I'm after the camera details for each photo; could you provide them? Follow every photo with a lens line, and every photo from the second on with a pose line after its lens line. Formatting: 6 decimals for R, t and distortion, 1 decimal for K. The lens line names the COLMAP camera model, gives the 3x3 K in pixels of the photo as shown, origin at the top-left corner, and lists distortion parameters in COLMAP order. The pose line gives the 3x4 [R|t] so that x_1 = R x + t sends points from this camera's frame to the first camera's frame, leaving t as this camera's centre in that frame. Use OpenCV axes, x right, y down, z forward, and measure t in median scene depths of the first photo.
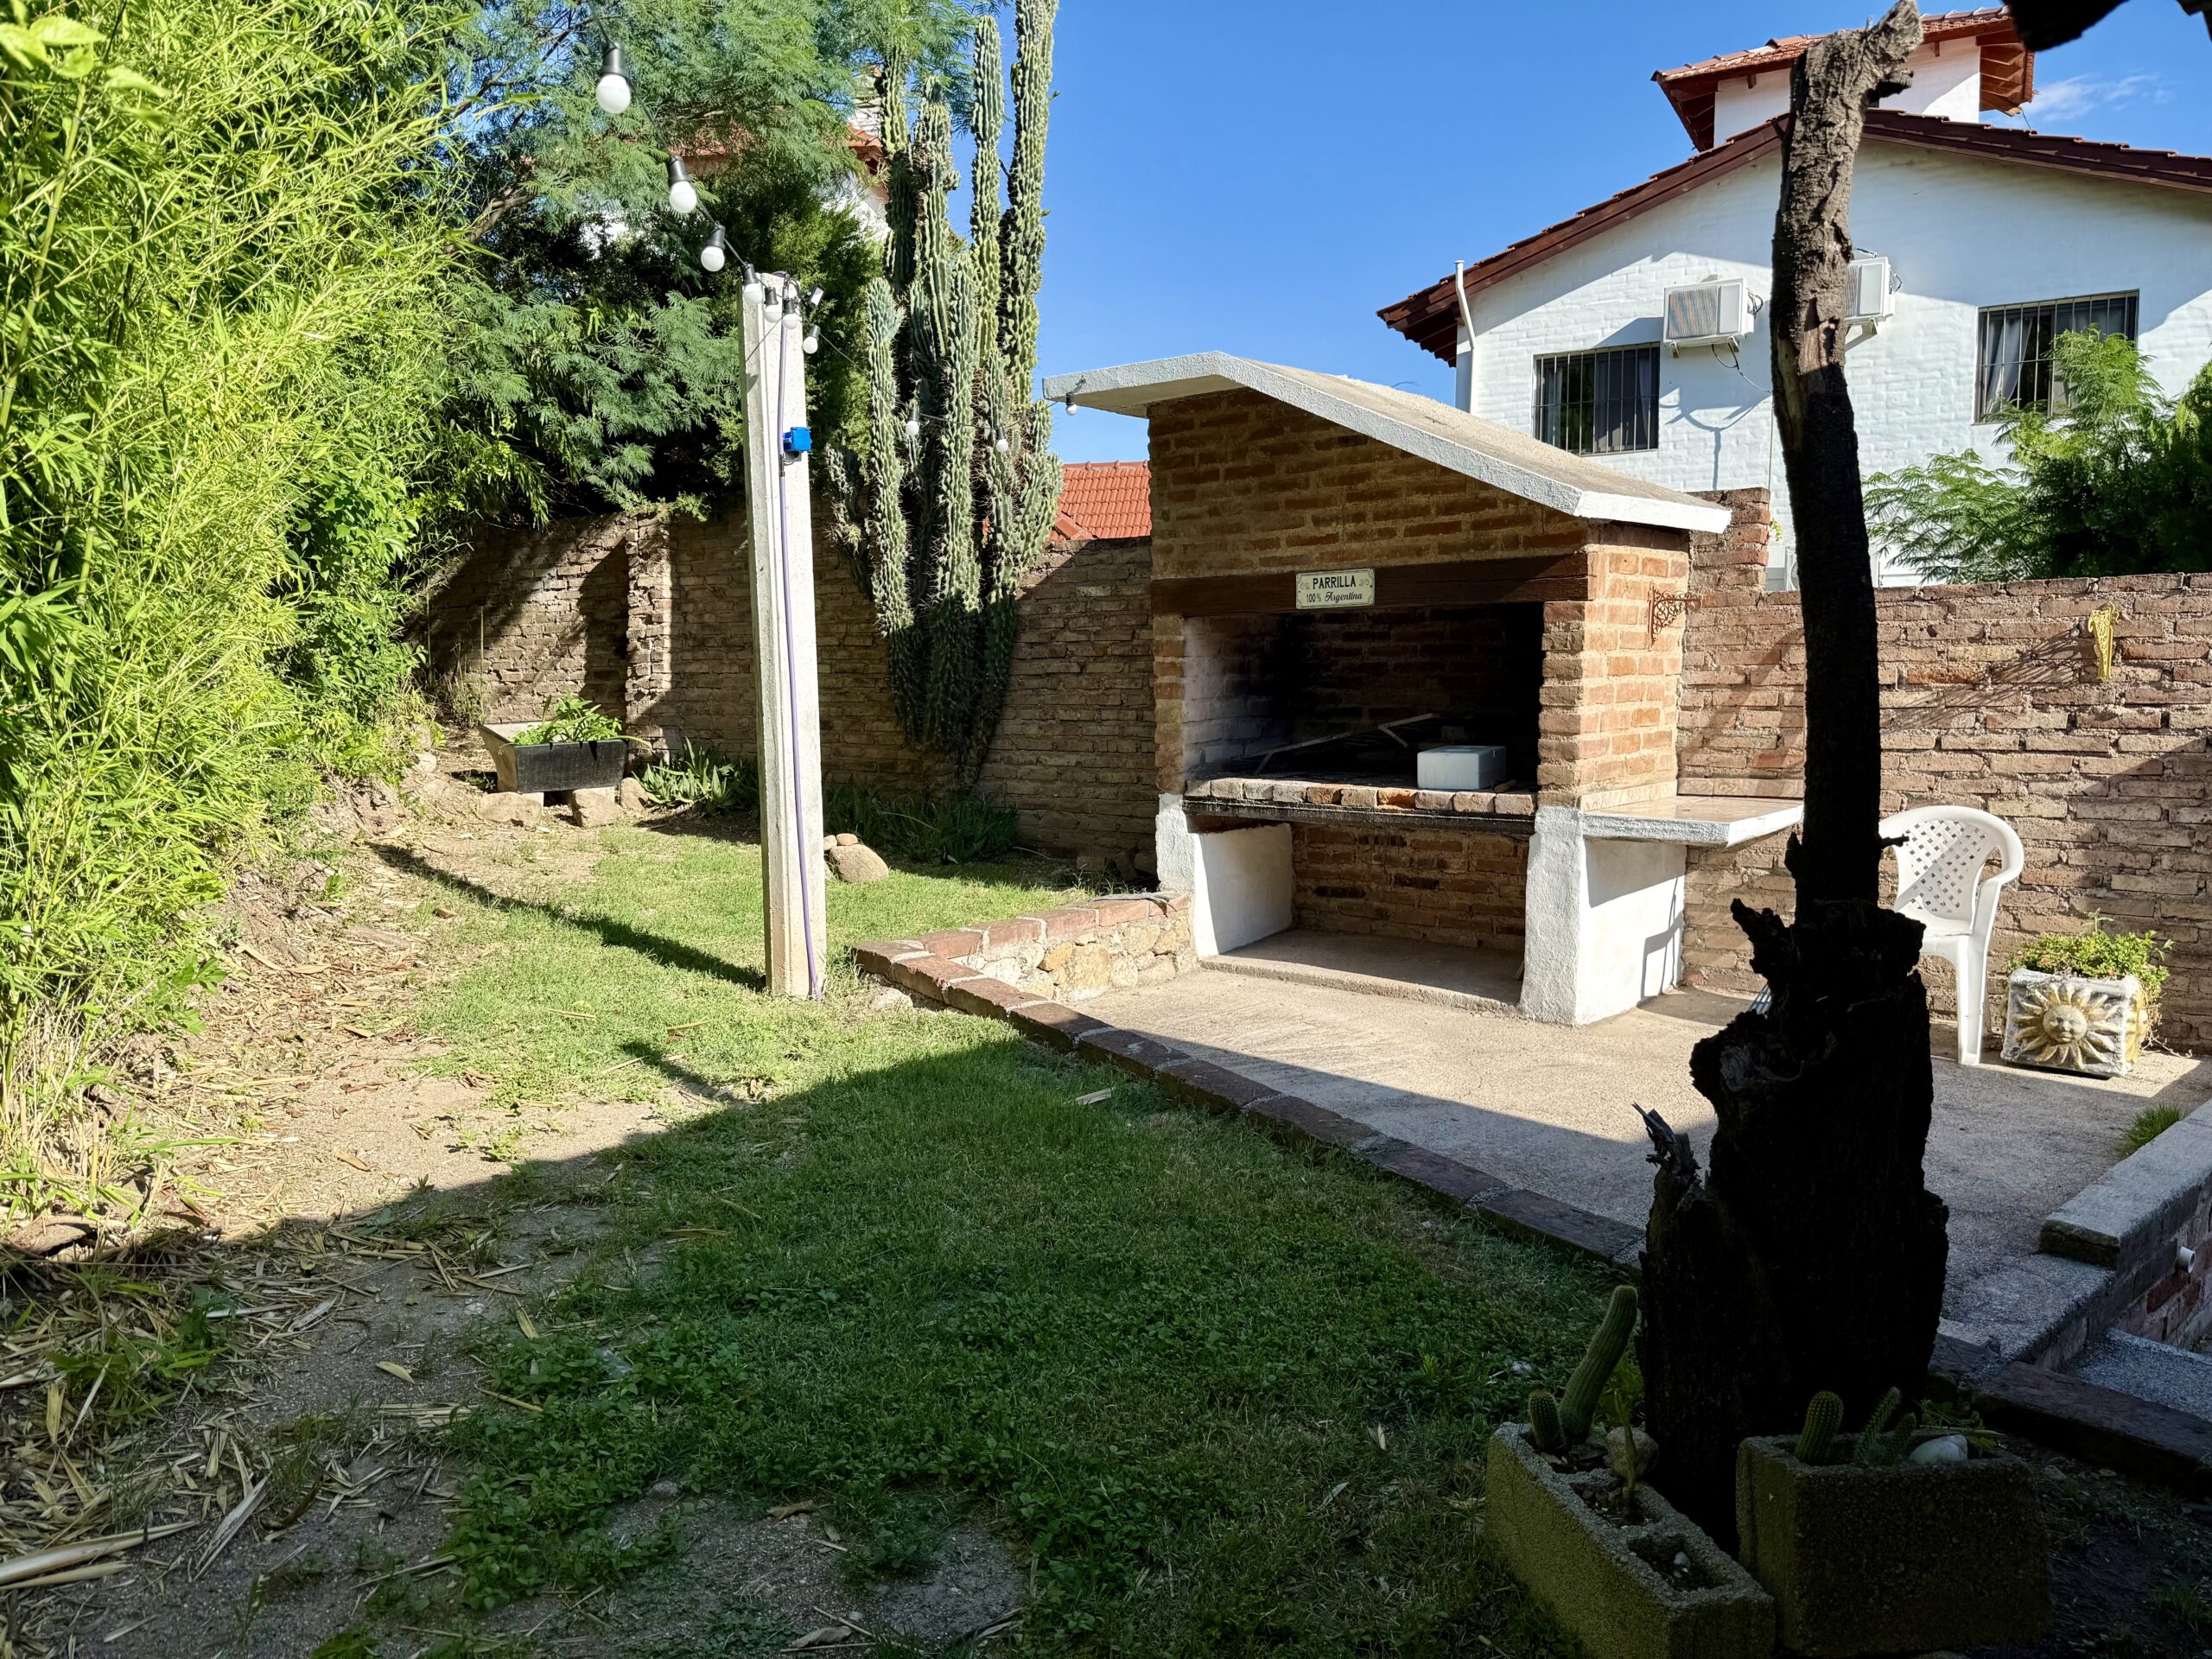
lens RADIAL K [[1569.6, 0, 1106.0], [0, 1569.6, 829.5], [0, 0, 1]] dist [0.217023, -0.395936]
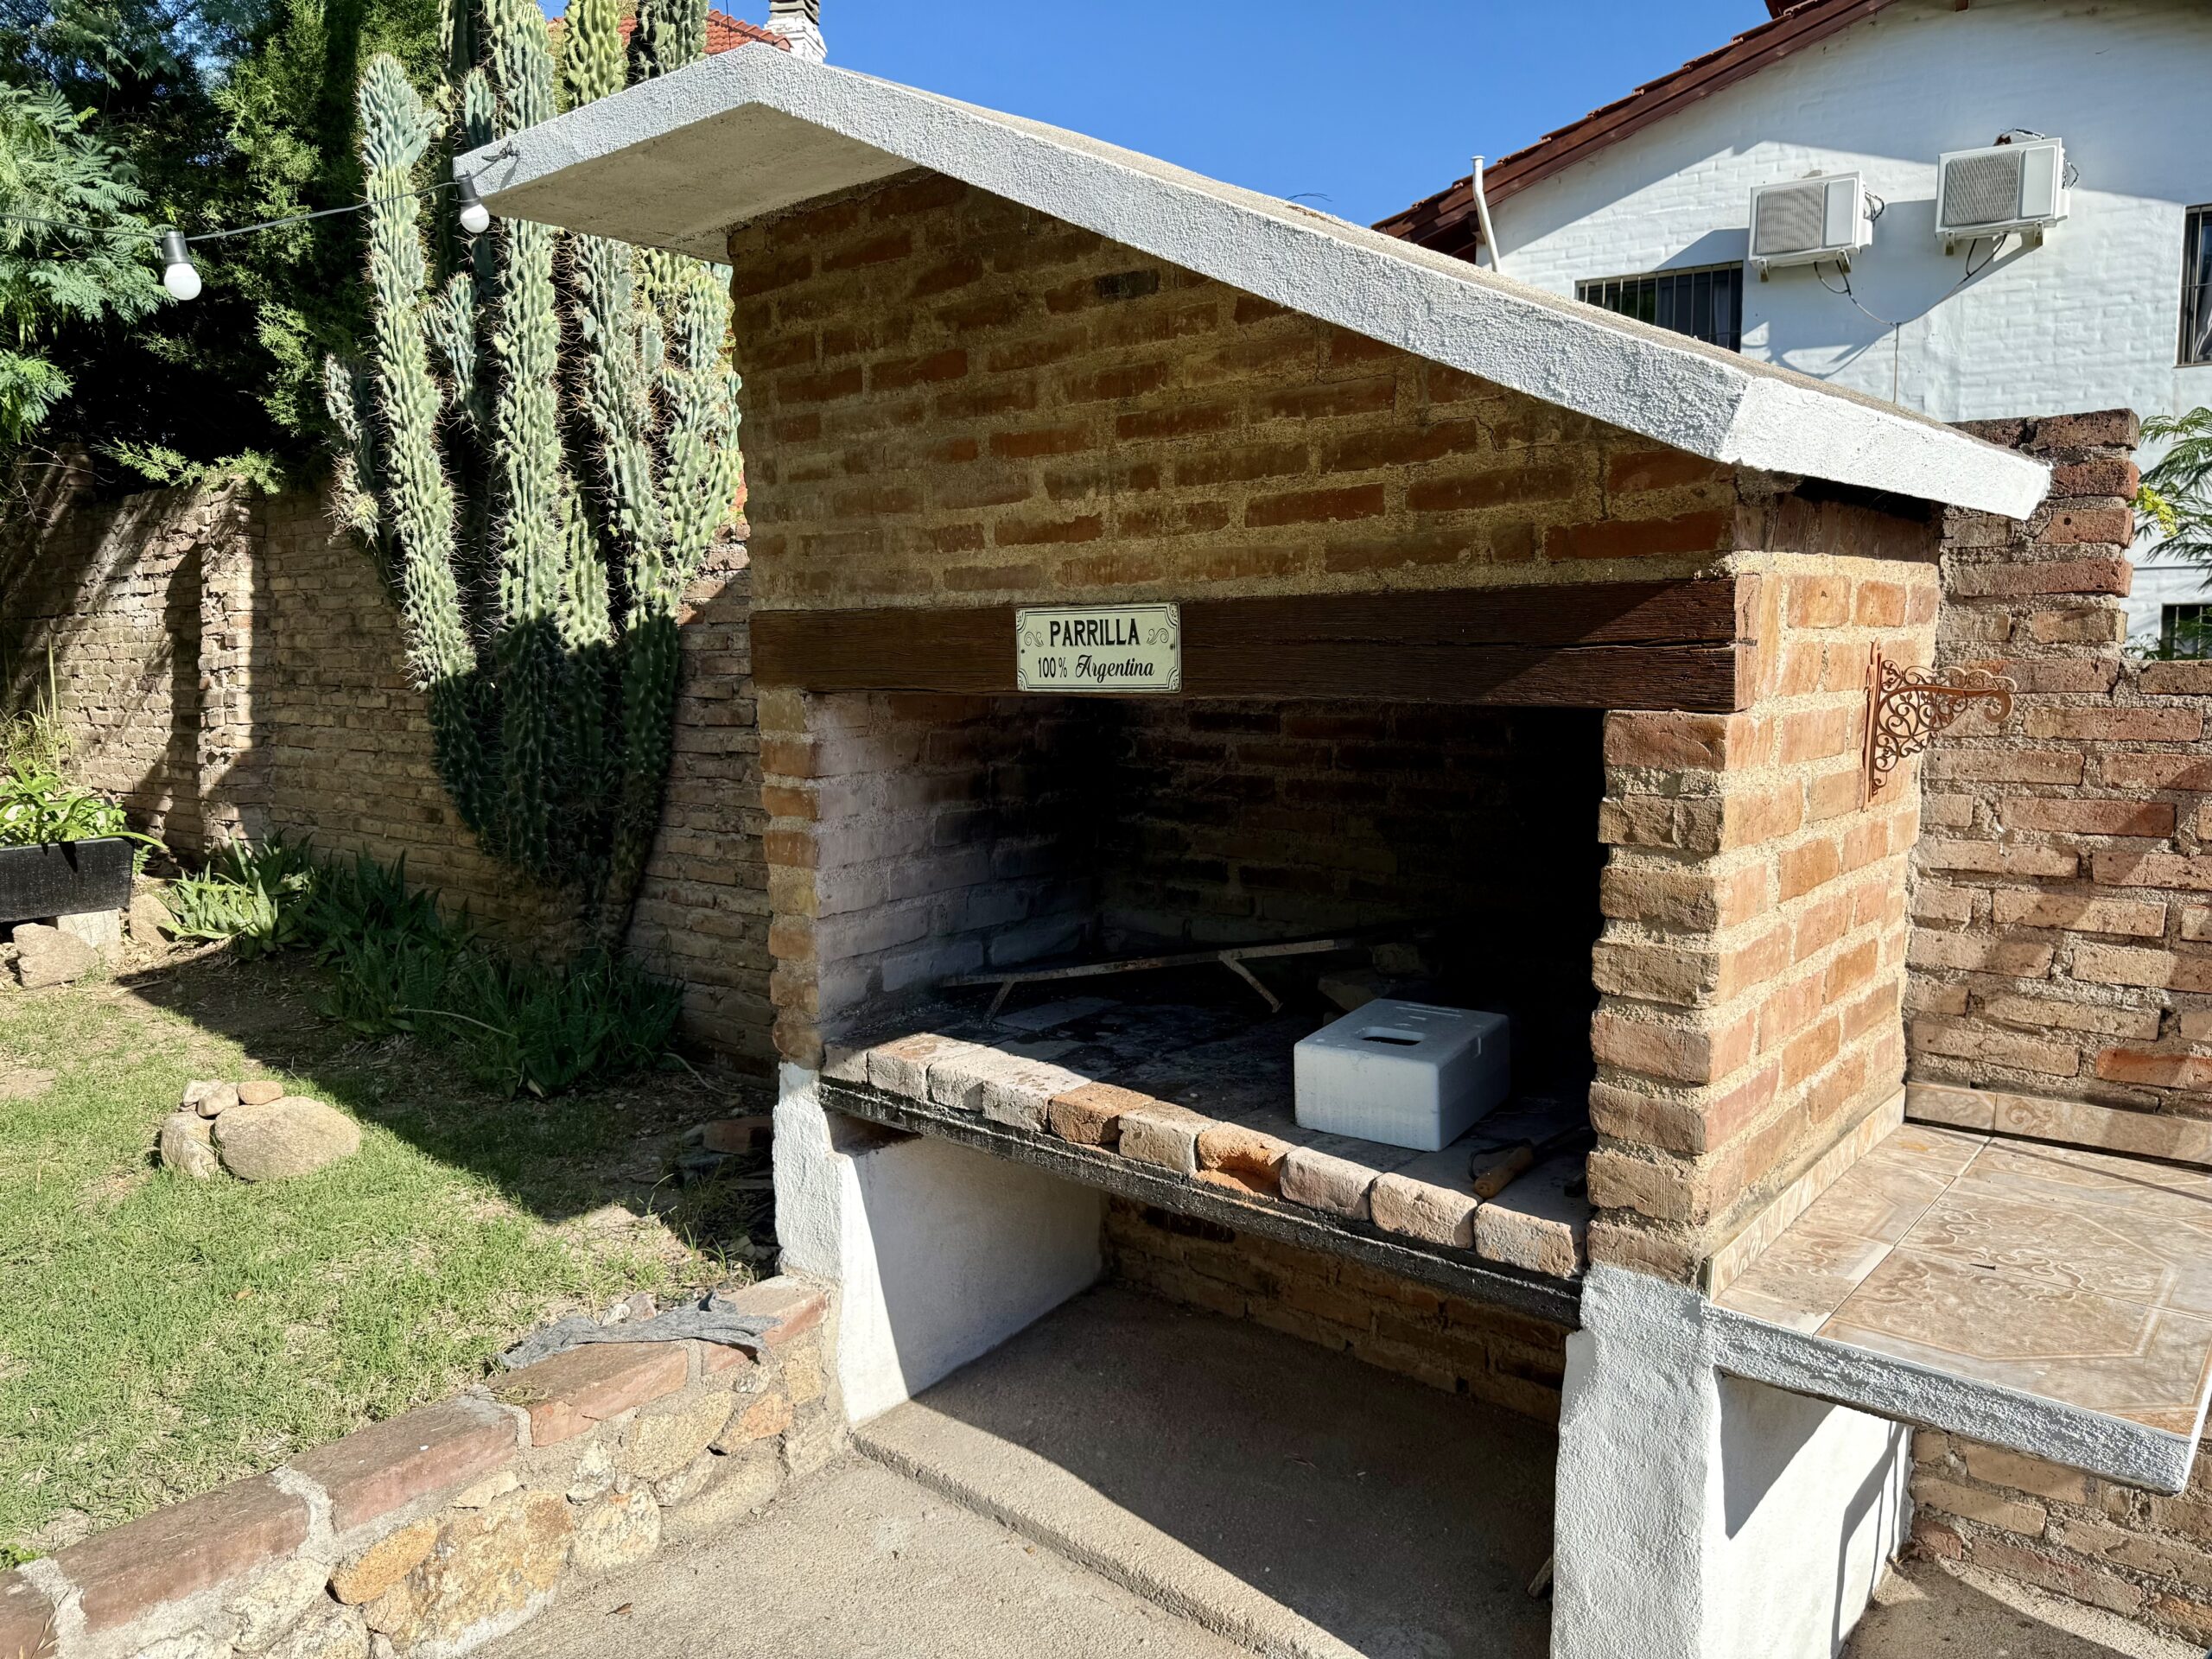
lens RADIAL K [[1588.4, 0, 1072.4], [0, 1588.4, 824.8], [0, 0, 1]] dist [0.101874, -0.146397]
pose [[0.999203, 0.007300, -0.039233, 0.138136], [-0.006915, 0.999927, 0.009929, -0.097836], [0.039302, -0.009650, 0.999181, 0.519353]]
